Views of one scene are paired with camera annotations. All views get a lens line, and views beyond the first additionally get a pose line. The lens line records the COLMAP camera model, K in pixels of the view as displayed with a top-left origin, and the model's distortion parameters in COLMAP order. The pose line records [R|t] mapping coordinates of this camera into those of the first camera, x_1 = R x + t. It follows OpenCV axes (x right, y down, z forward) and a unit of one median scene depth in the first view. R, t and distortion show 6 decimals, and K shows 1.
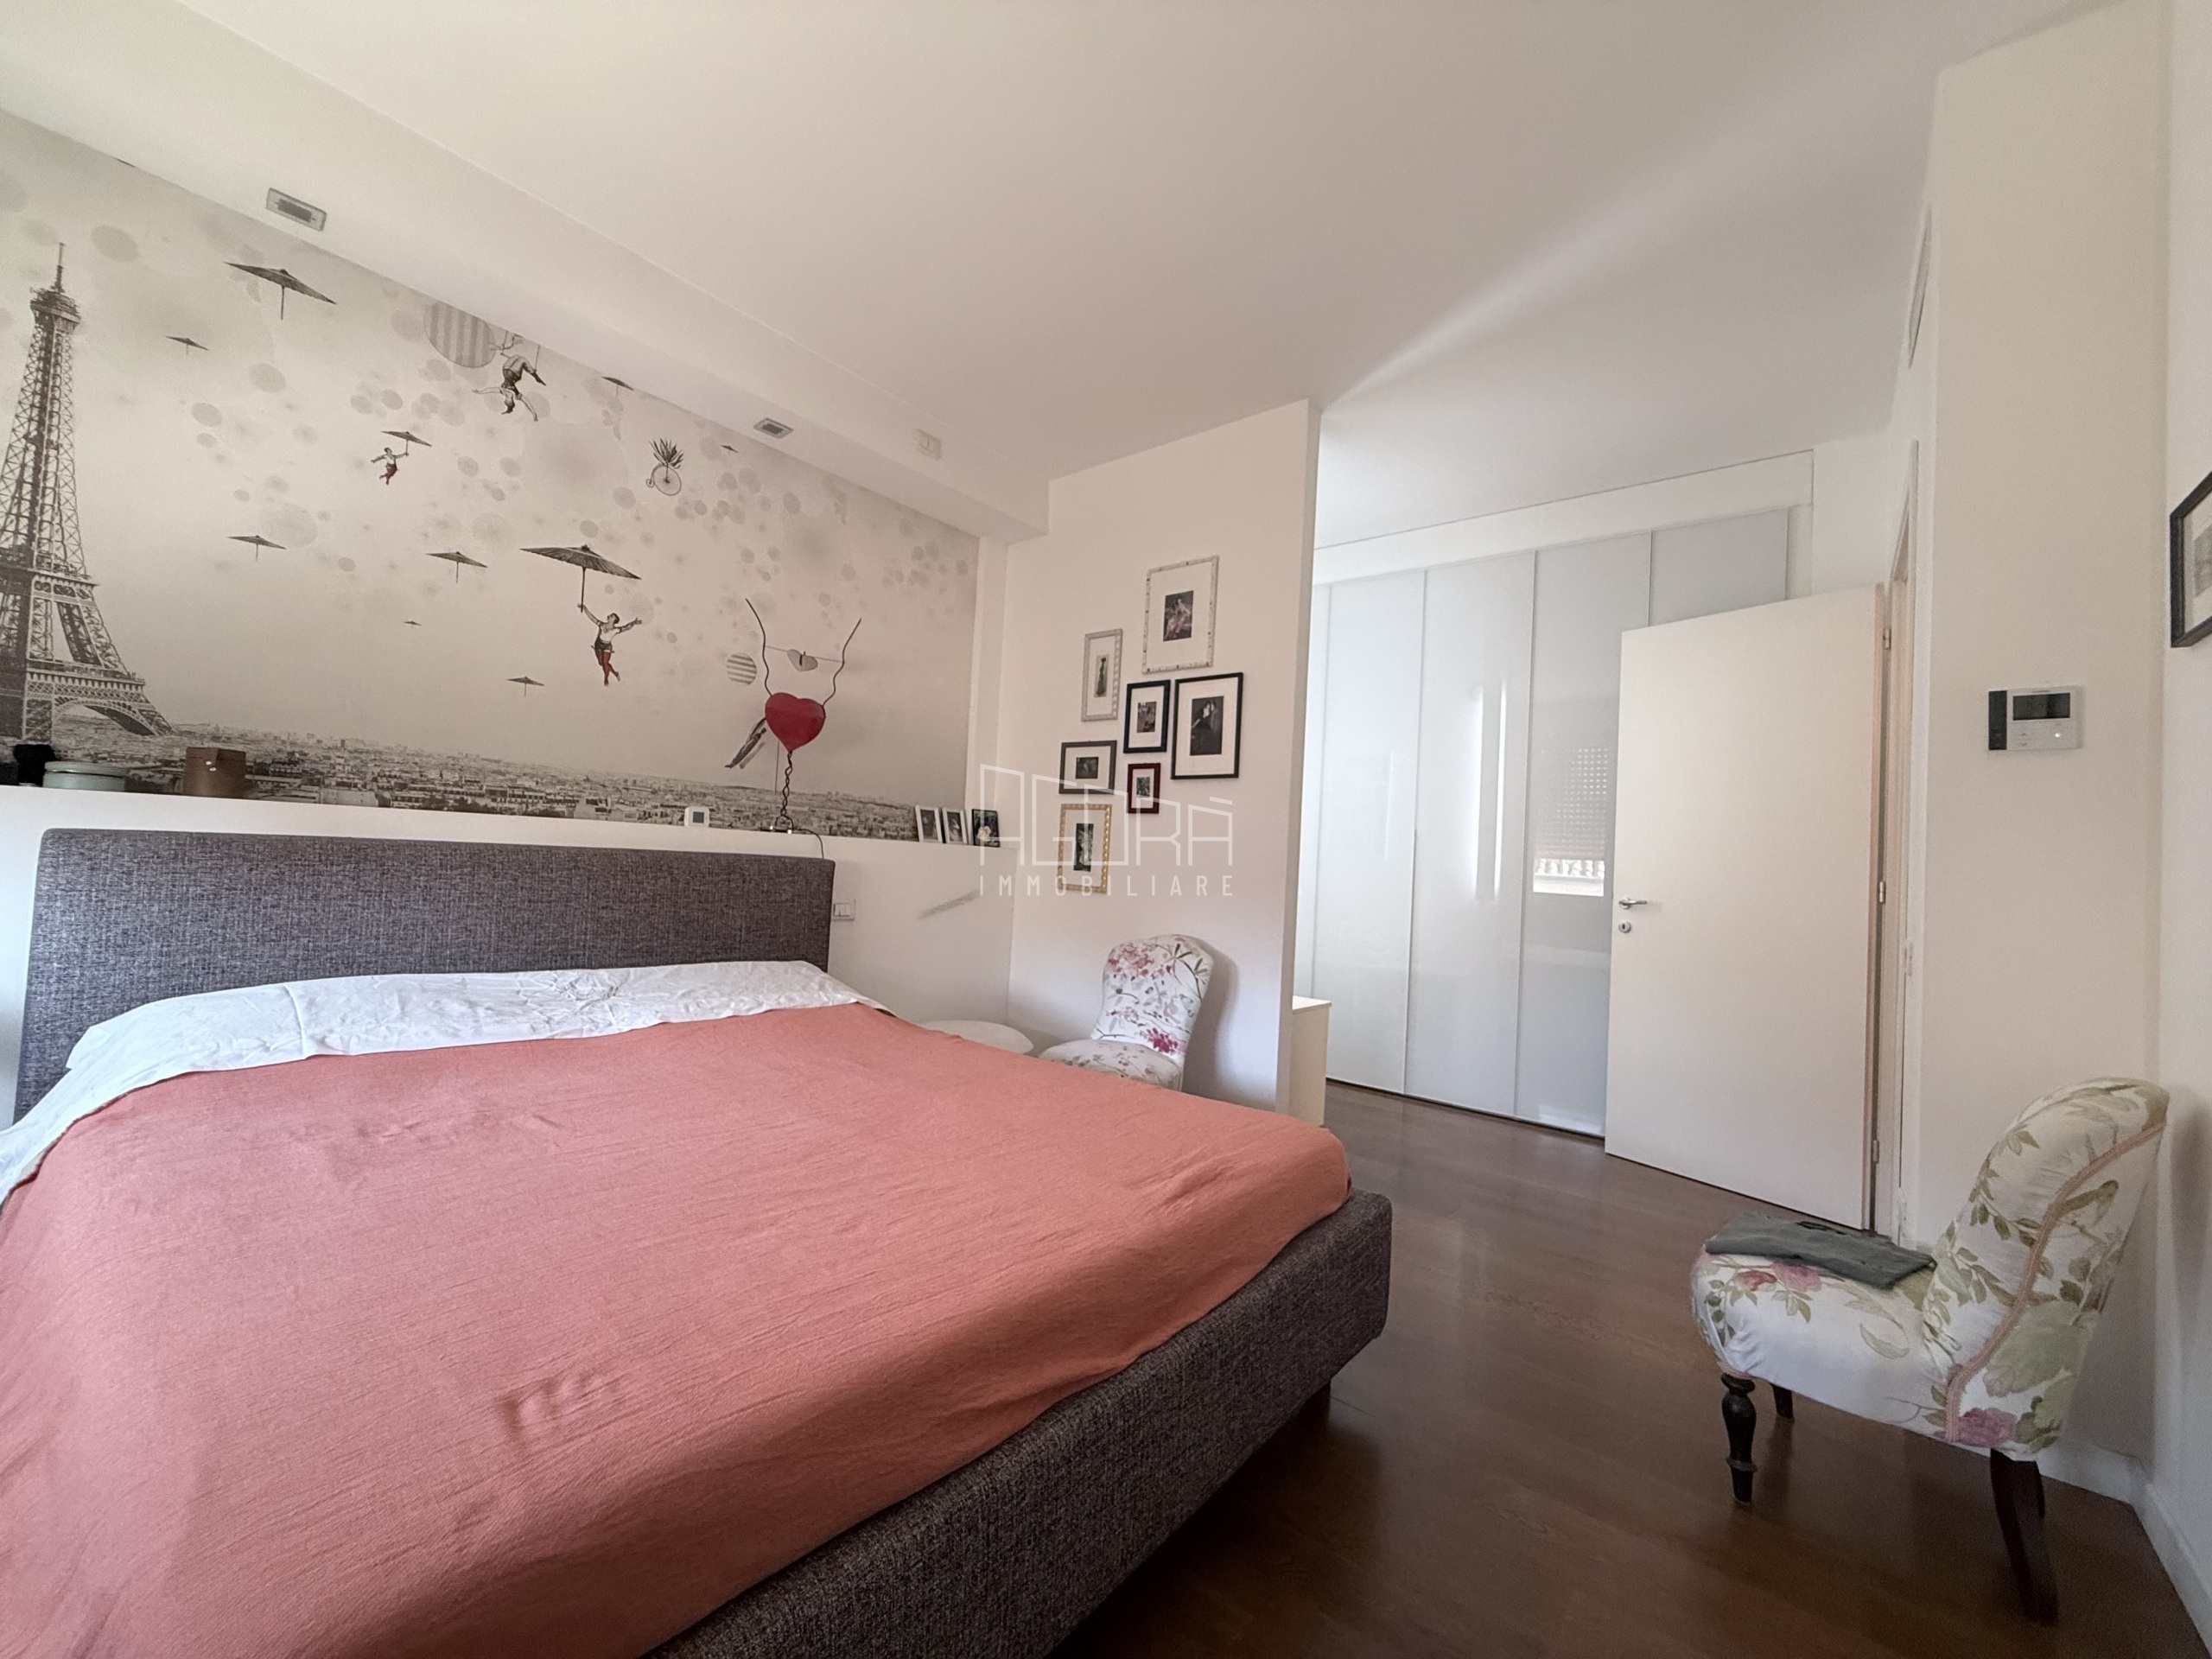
lens RADIAL K [[876.5, 0, 1107.8], [0, 876.5, 831.3], [0, 0, 1]] dist [-0.004135, -0.000203]
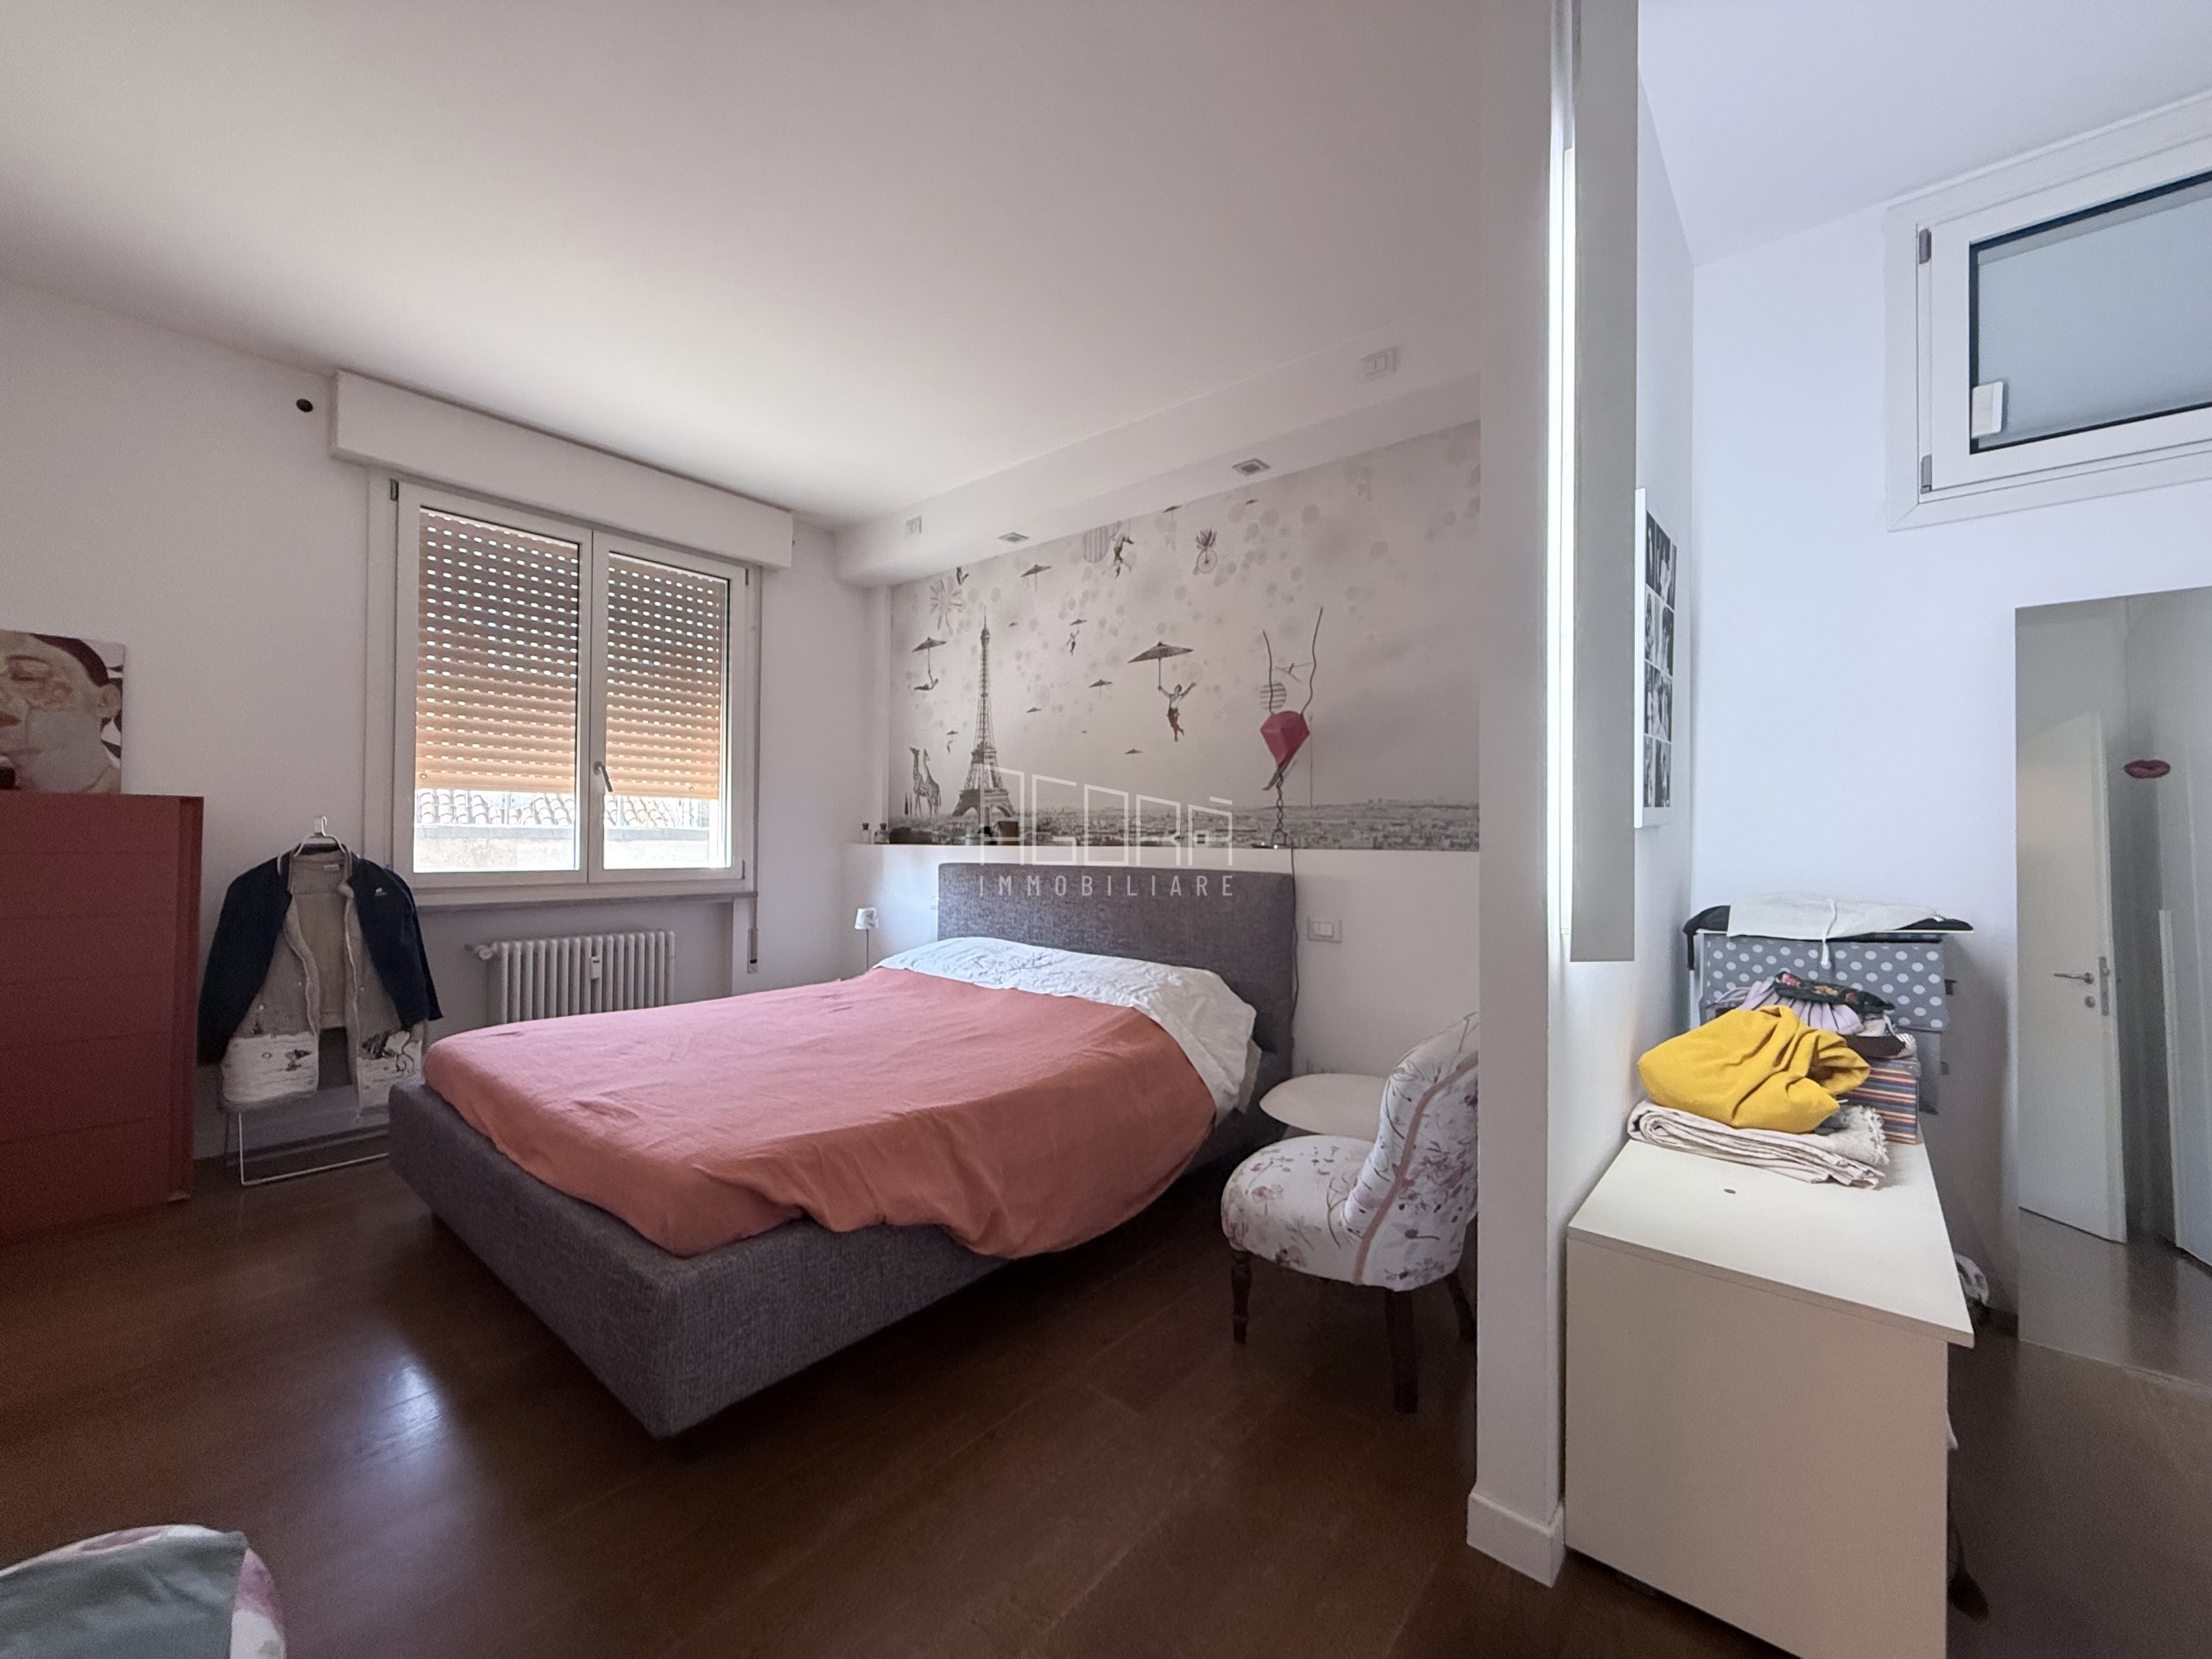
lens RADIAL K [[876.5, 0, 1095.9], [0, 876.5, 835.6], [0, 0, 1]] dist [-0.004135, -0.000203]
pose [[-0.021344, -0.060638, -0.997932, 0.674744], [0.024913, 0.997817, -0.061164, 0.045819], [0.999462, -0.026167, -0.019786, 0.852035]]
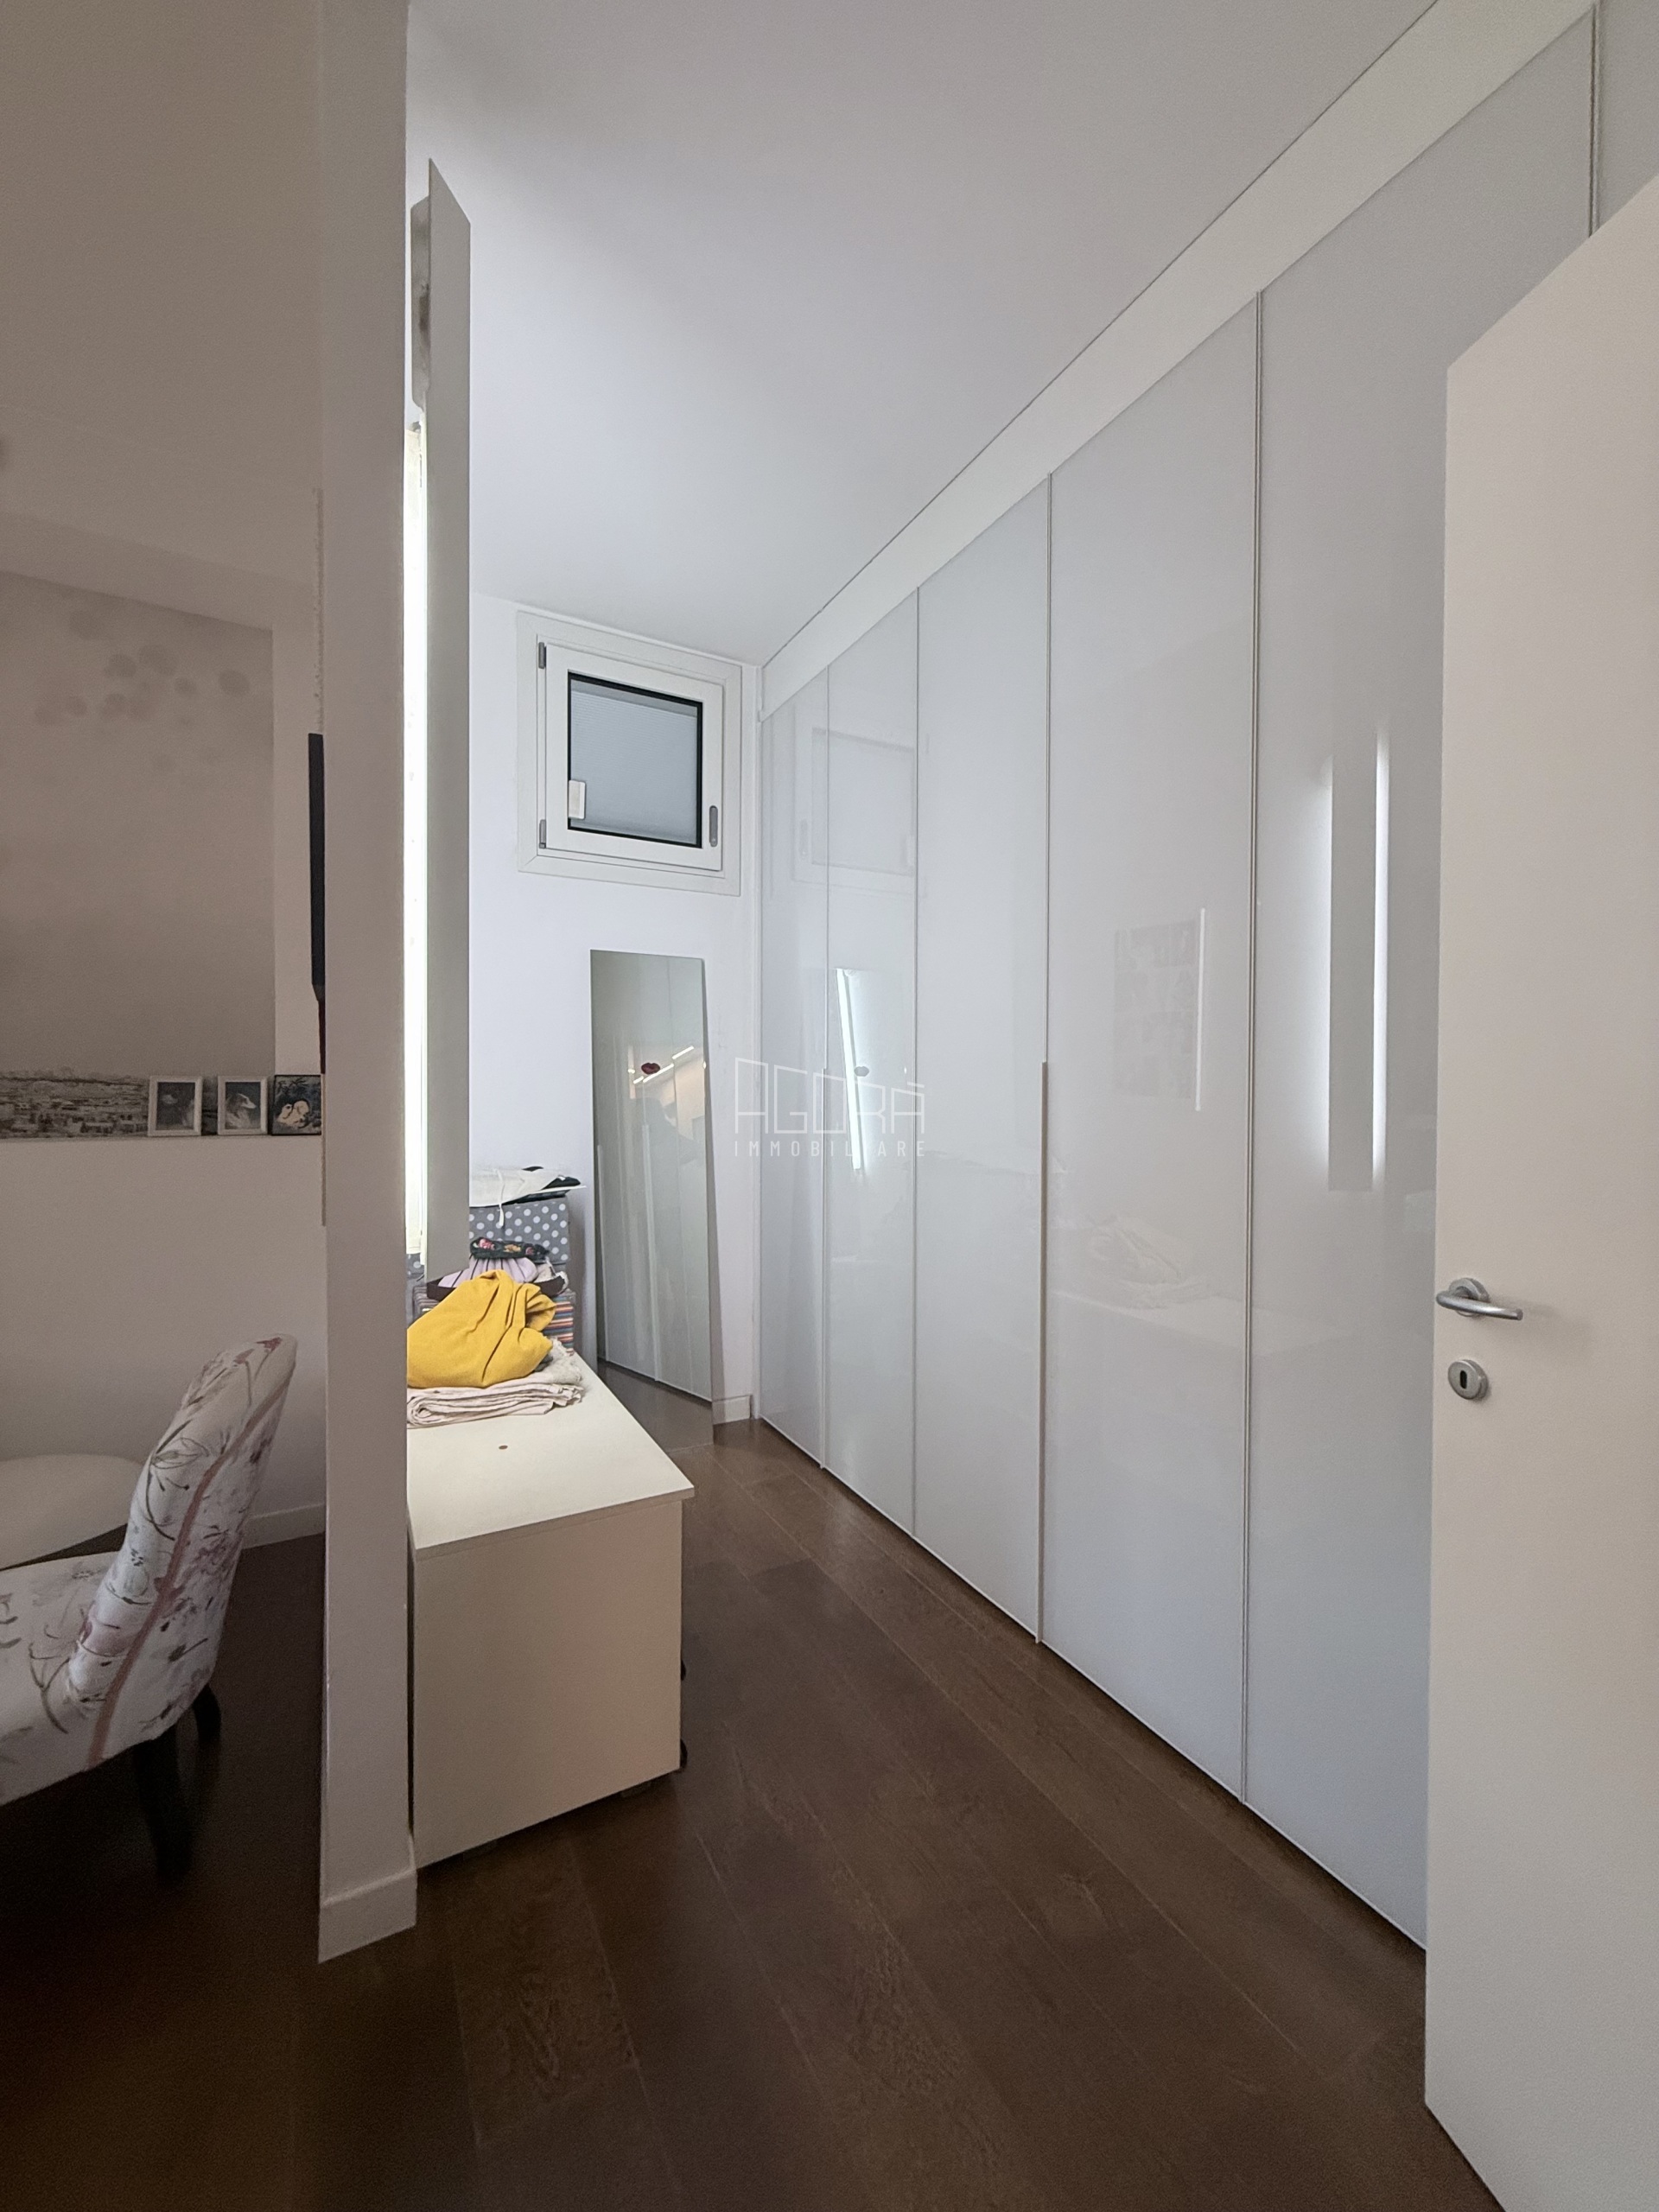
lens RADIAL K [[876.5, 0, 831.2], [0, 876.5, 1100.4], [0, 0, 1]] dist [-0.004135, -0.000203]
pose [[0.931021, -0.046766, -0.361956, 0.572782], [0.059930, 0.997884, 0.025221, 0.000354], [0.360010, -0.045174, 0.931854, 0.755345]]
